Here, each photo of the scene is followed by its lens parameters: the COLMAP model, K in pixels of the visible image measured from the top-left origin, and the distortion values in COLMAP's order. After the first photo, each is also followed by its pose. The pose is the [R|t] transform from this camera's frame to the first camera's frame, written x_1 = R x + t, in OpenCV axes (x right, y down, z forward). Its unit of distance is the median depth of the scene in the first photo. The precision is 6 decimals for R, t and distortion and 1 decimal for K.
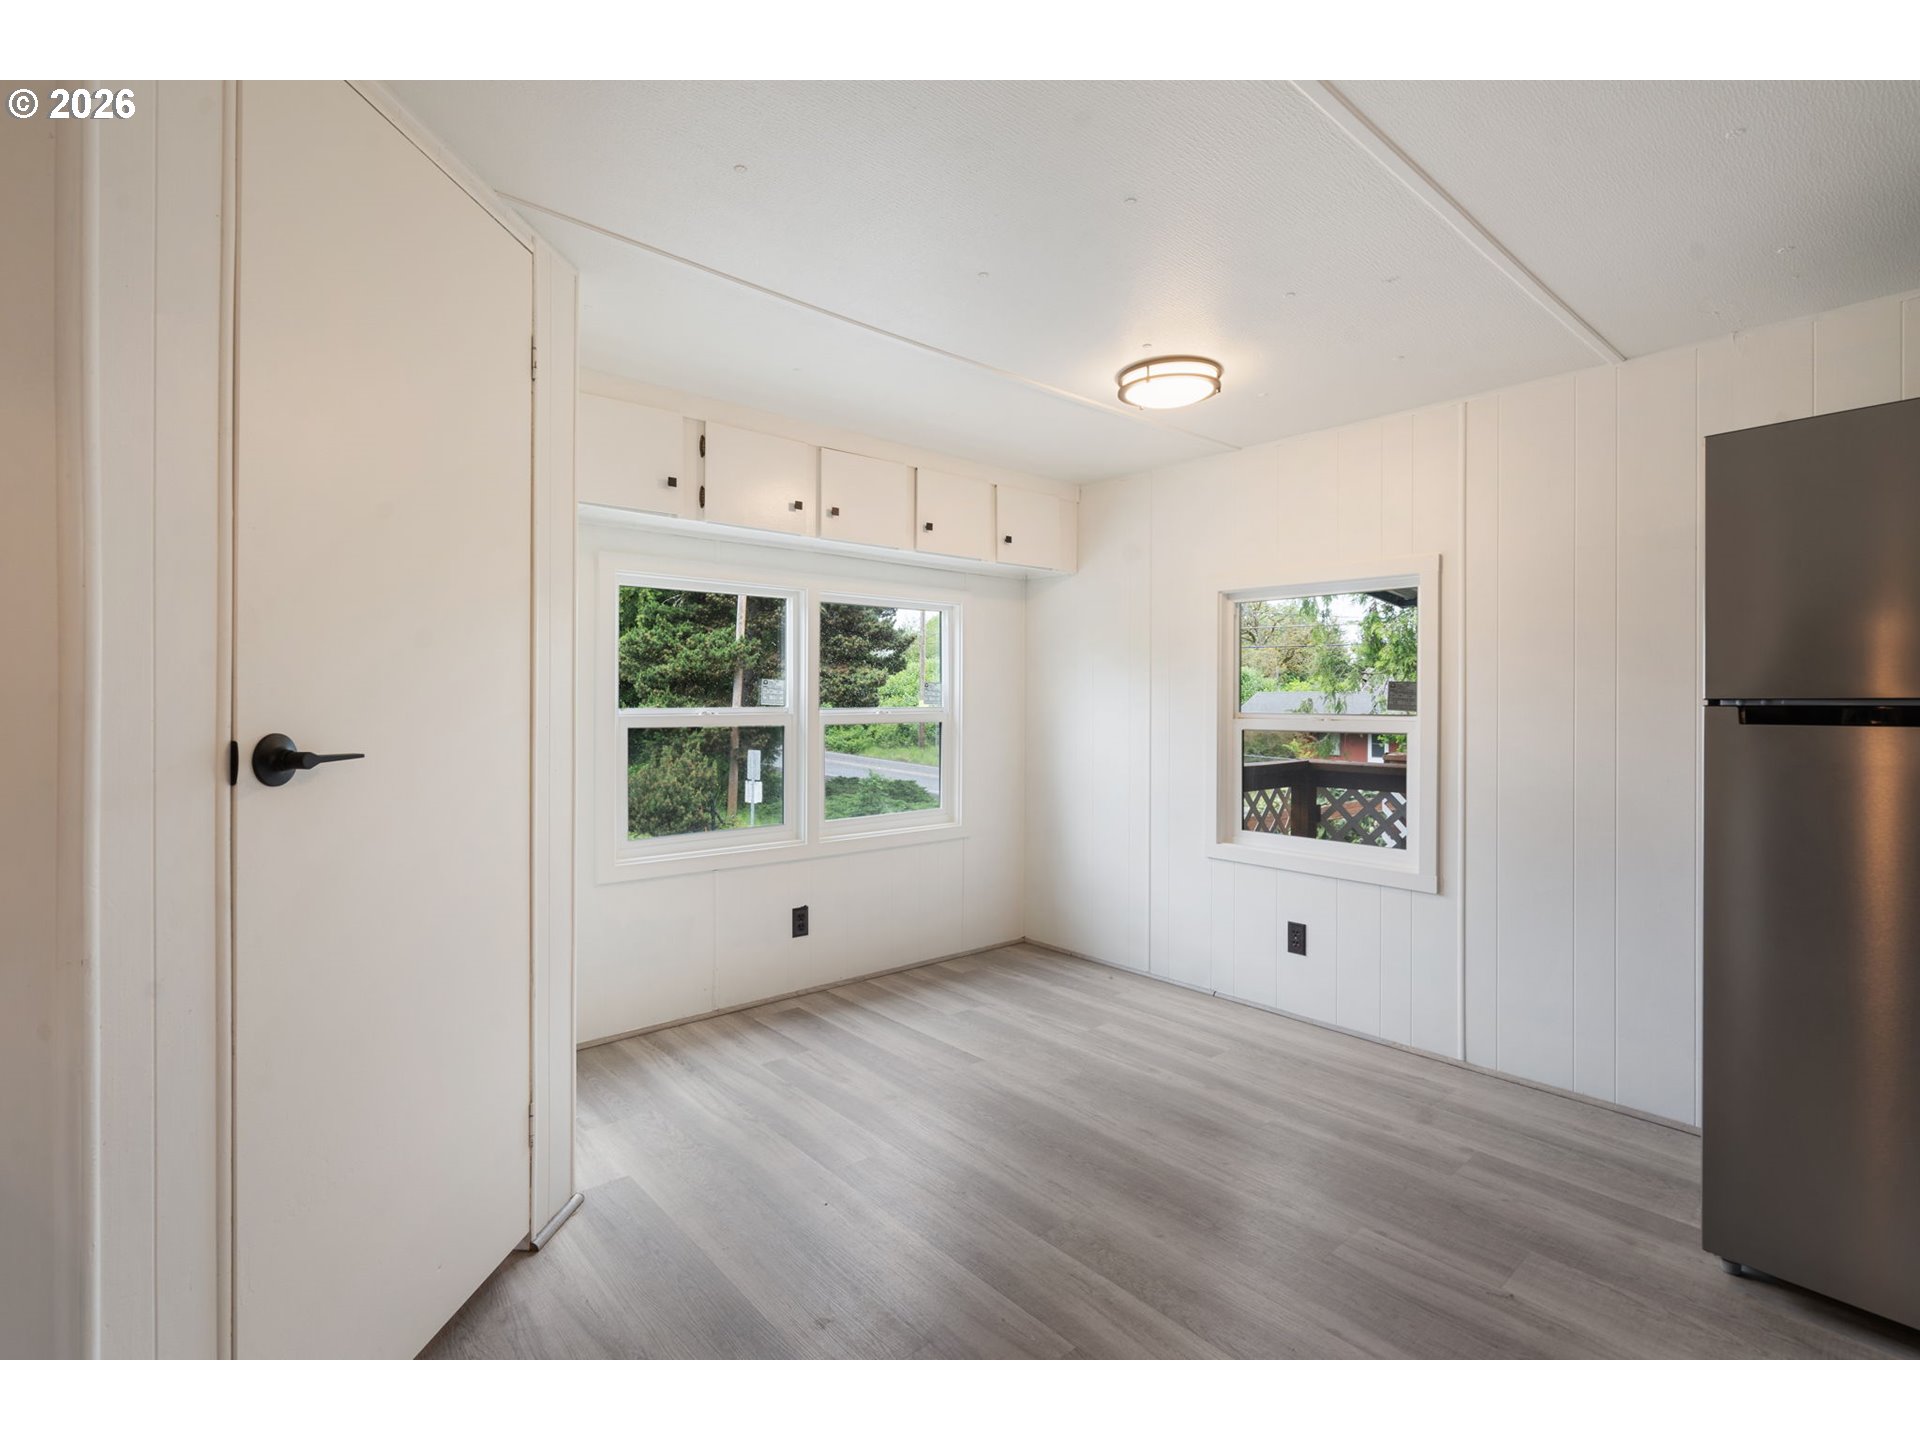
lens RADIAL K [[909.4, 0, 960.2], [0, 909.4, 698.5], [0, 0, 1]] dist [-0.005940, 0.000630]
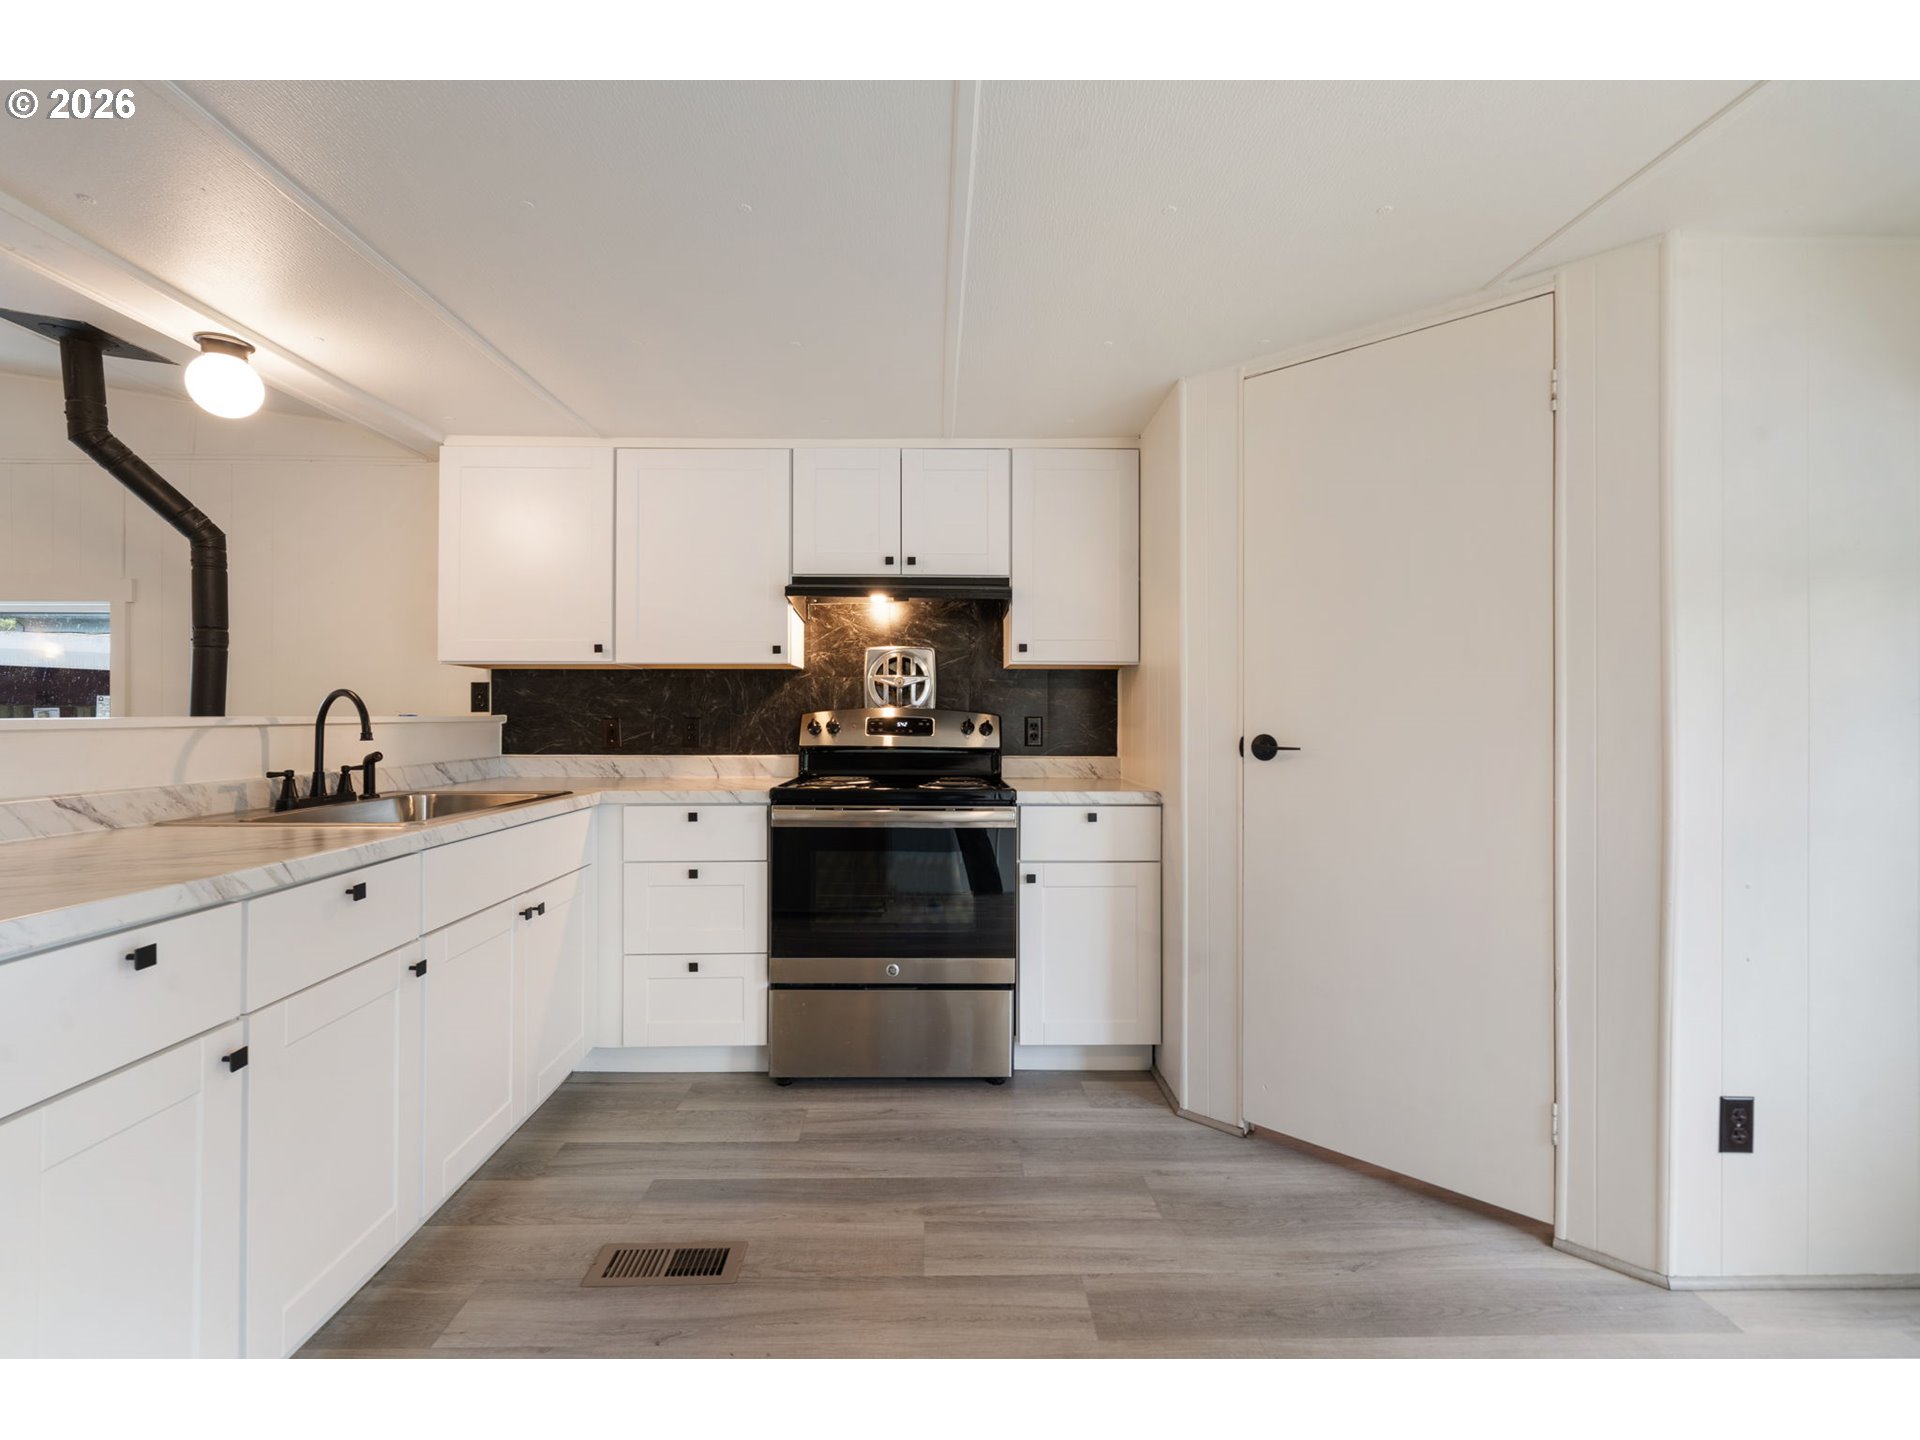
lens RADIAL K [[881.7, 0, 947.5], [0, 881.7, 713.1], [0, 0, 1]] dist [-0.004491, 0.000184]
pose [[-0.650501, -0.006166, -0.759481, 0.465936], [-0.001967, 0.999977, -0.006434, 0.002756], [0.759503, -0.002692, -0.650498, 0.698643]]
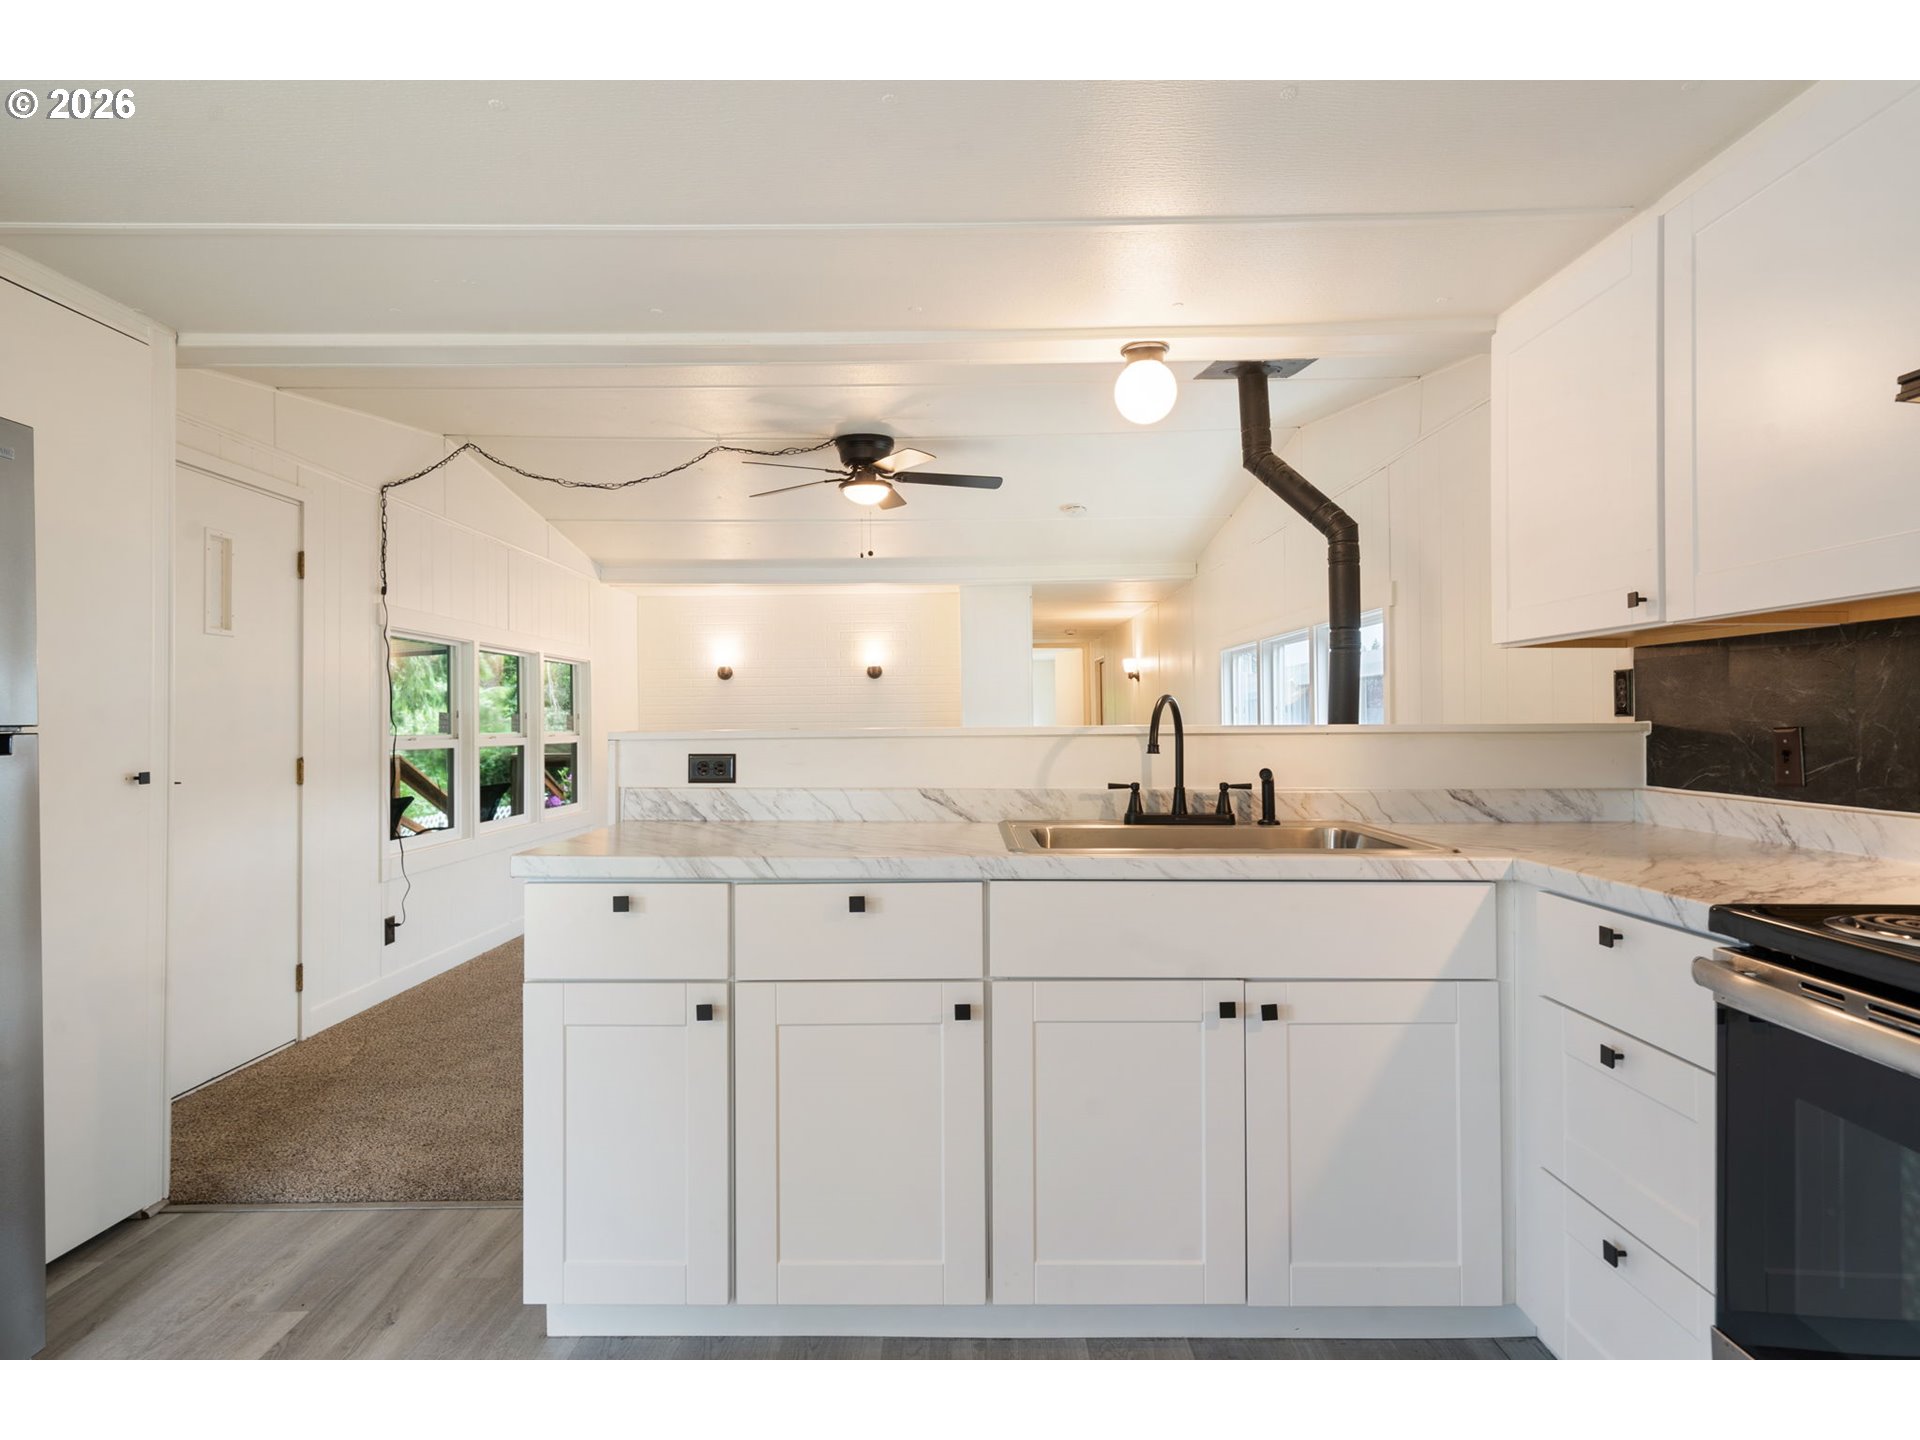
lens RADIAL K [[1037.1, 0, 933.9], [0, 1037.1, 716.9], [0, 0, 1]] dist [0.002843, 0.000987]
pose [[-0.735286, 0.001705, 0.677755, -0.144931], [0.000636, 0.999998, -0.001825, -0.002998], [-0.677757, -0.000911, -0.735285, 0.514183]]
